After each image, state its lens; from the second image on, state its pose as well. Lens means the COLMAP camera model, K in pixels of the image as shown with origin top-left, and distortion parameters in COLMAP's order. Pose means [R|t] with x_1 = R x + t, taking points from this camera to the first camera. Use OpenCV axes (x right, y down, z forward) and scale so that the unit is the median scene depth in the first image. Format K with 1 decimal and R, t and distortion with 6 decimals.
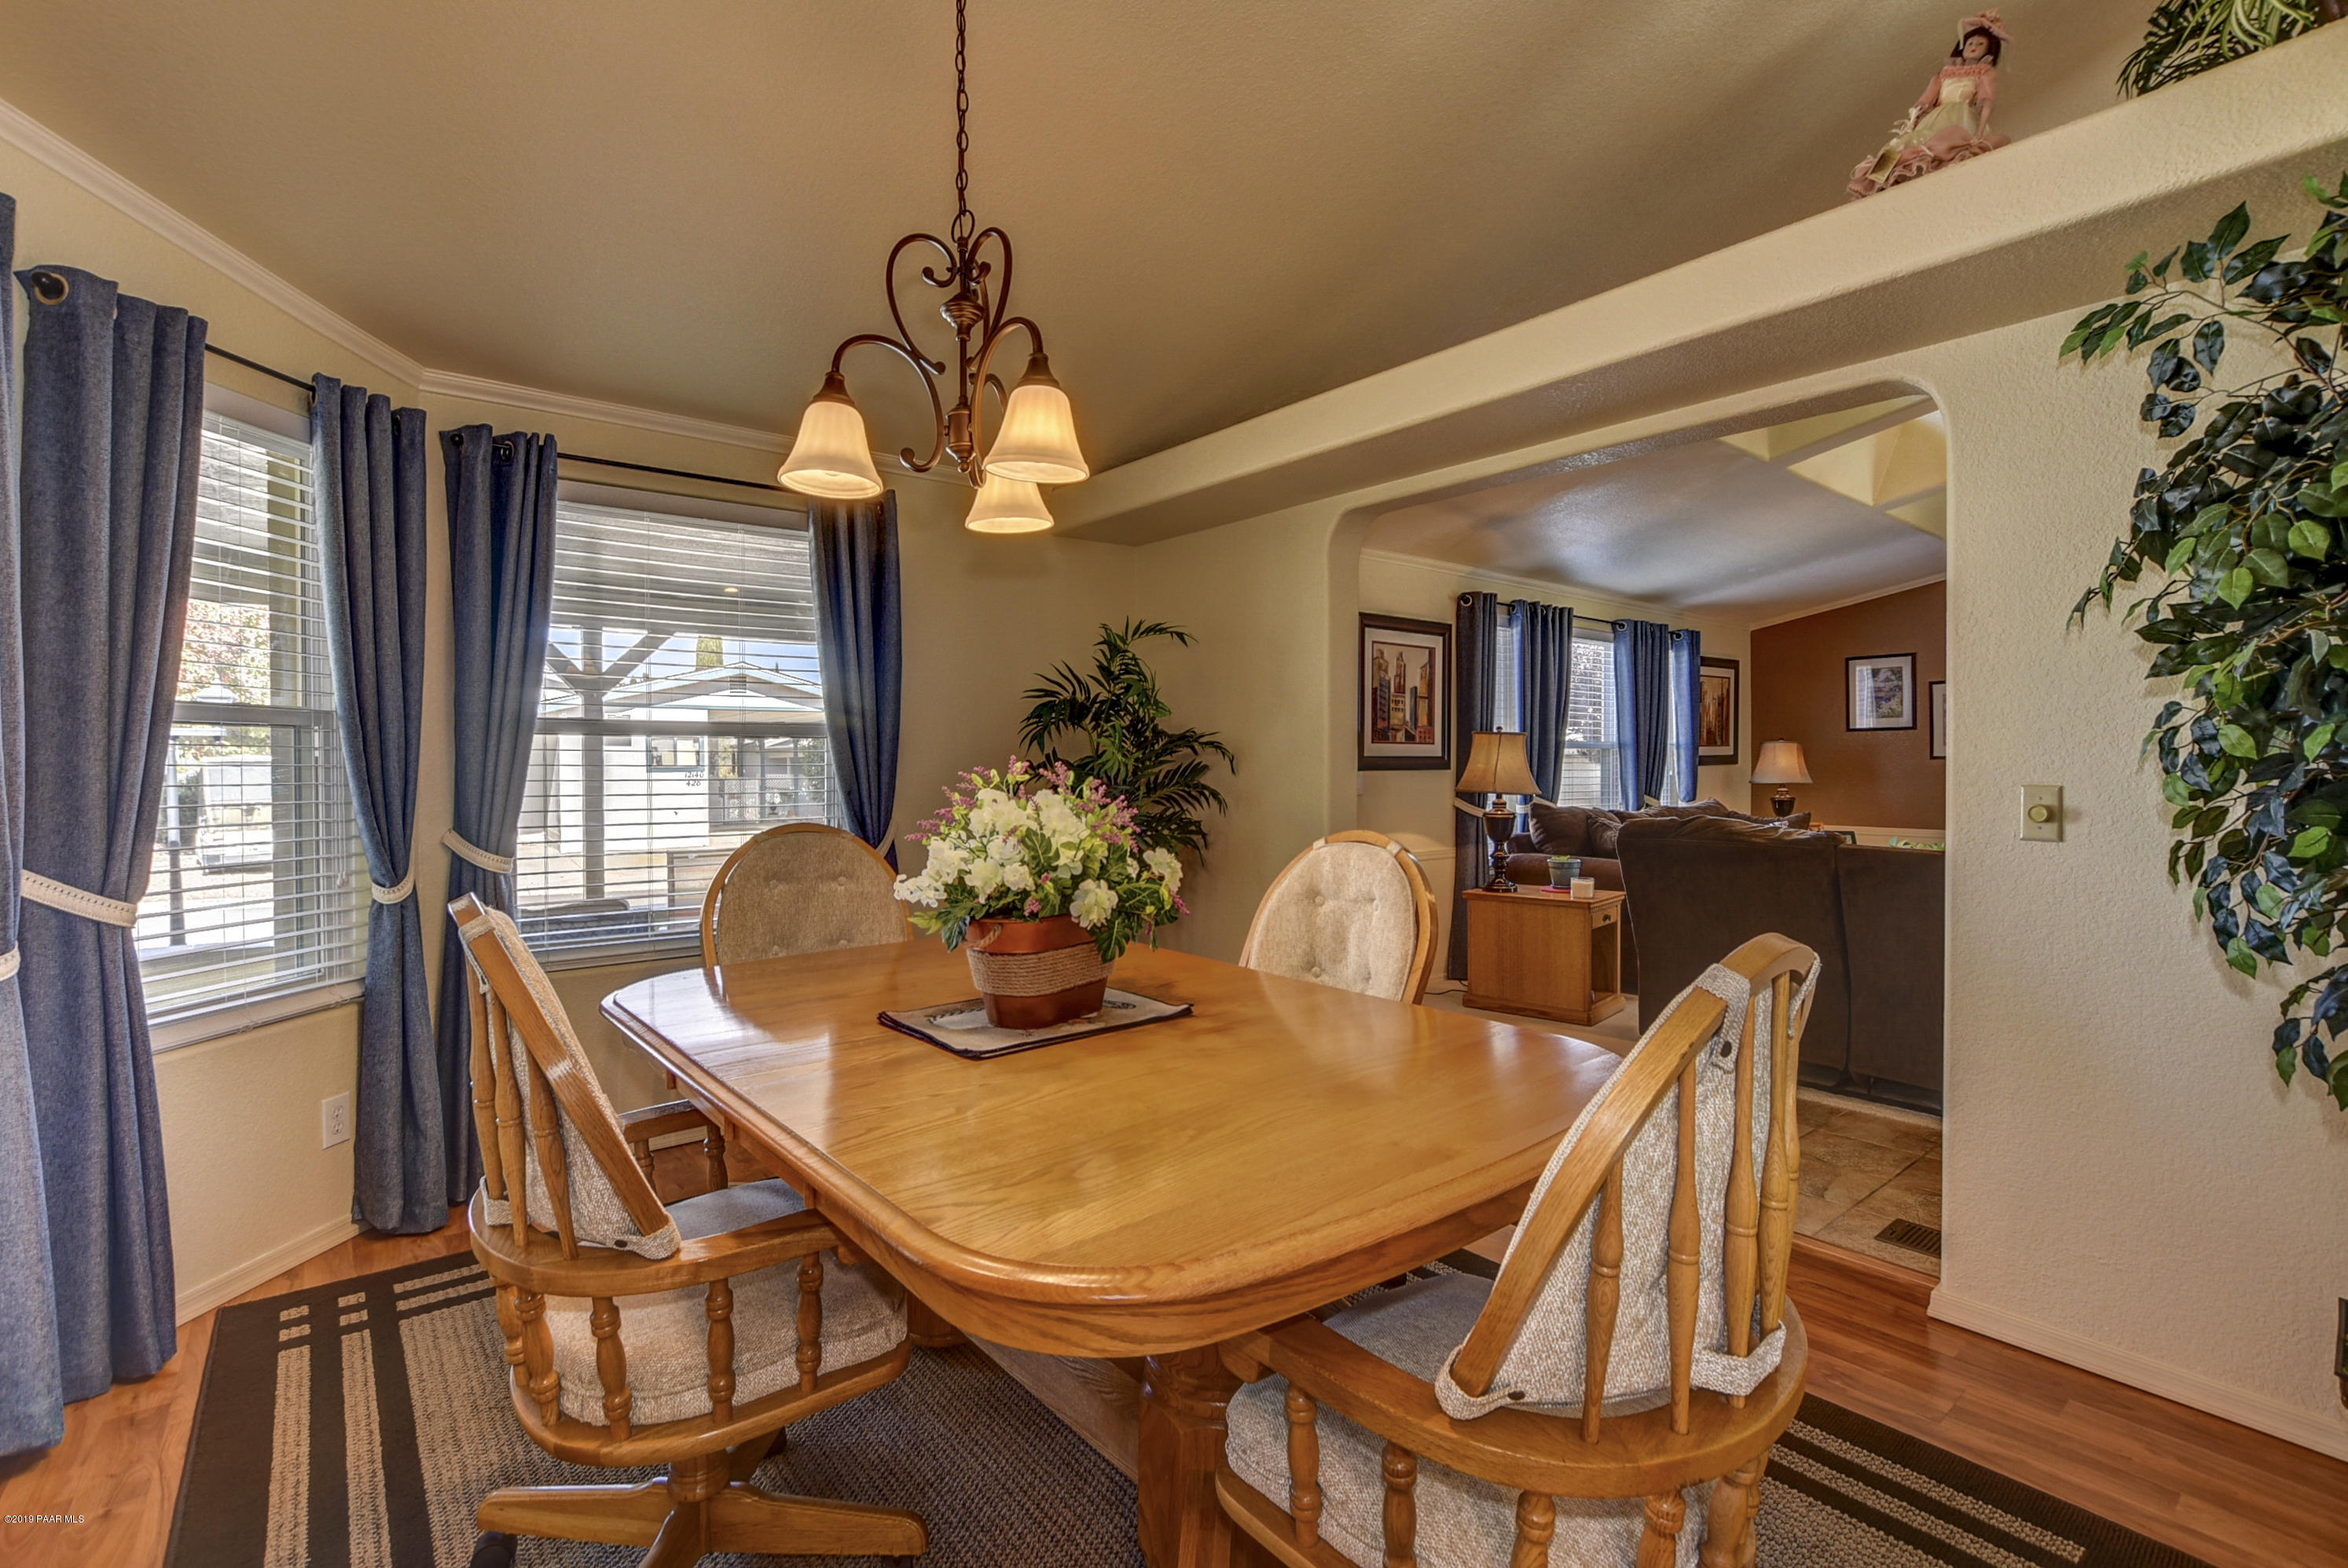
lens RADIAL K [[1056.9, 0, 1183.4], [0, 1056.9, 785.1], [0, 0, 1]] dist [-0.017321, 0.002094]
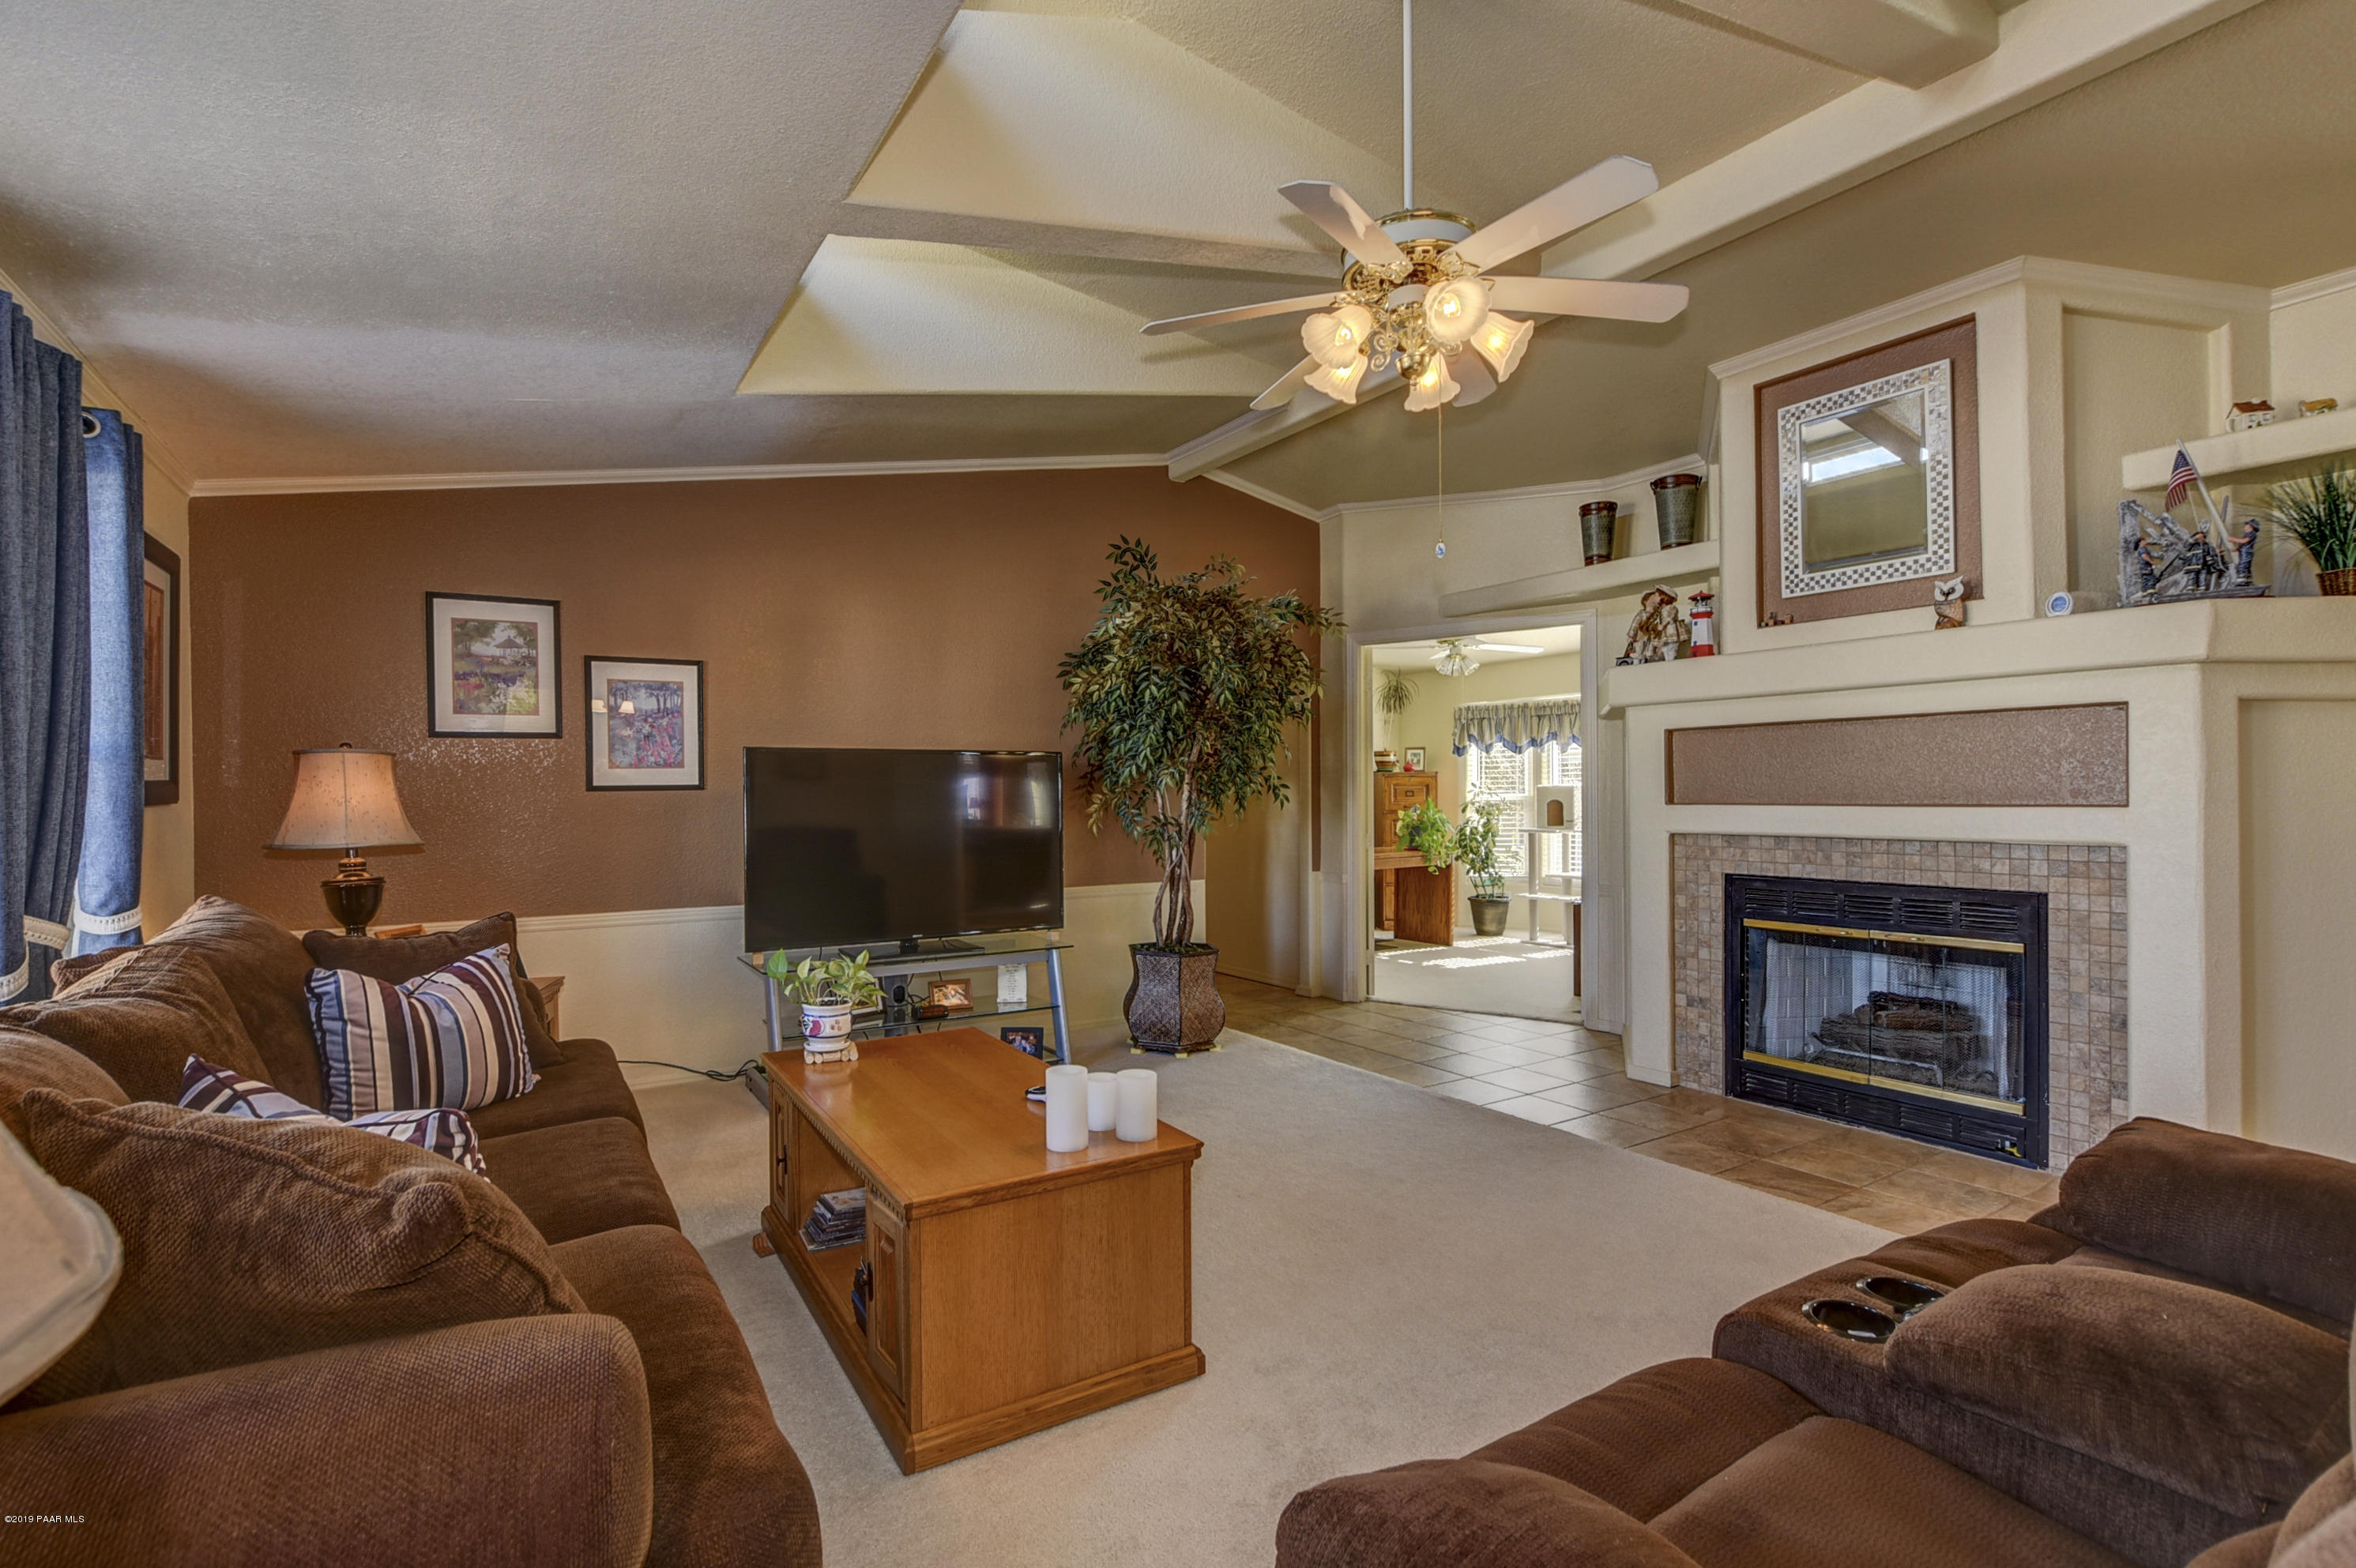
lens RADIAL K [[1070.7, 0, 1172.8], [0, 1070.7, 791.0], [0, 0, 1]] dist [-0.013542, 0.000211]
pose [[0.119694, 0.001379, 0.992810, 0.168895], [0.027429, 0.999613, -0.004695, -0.012909], [-0.992432, 0.027794, 0.119610, 0.601914]]
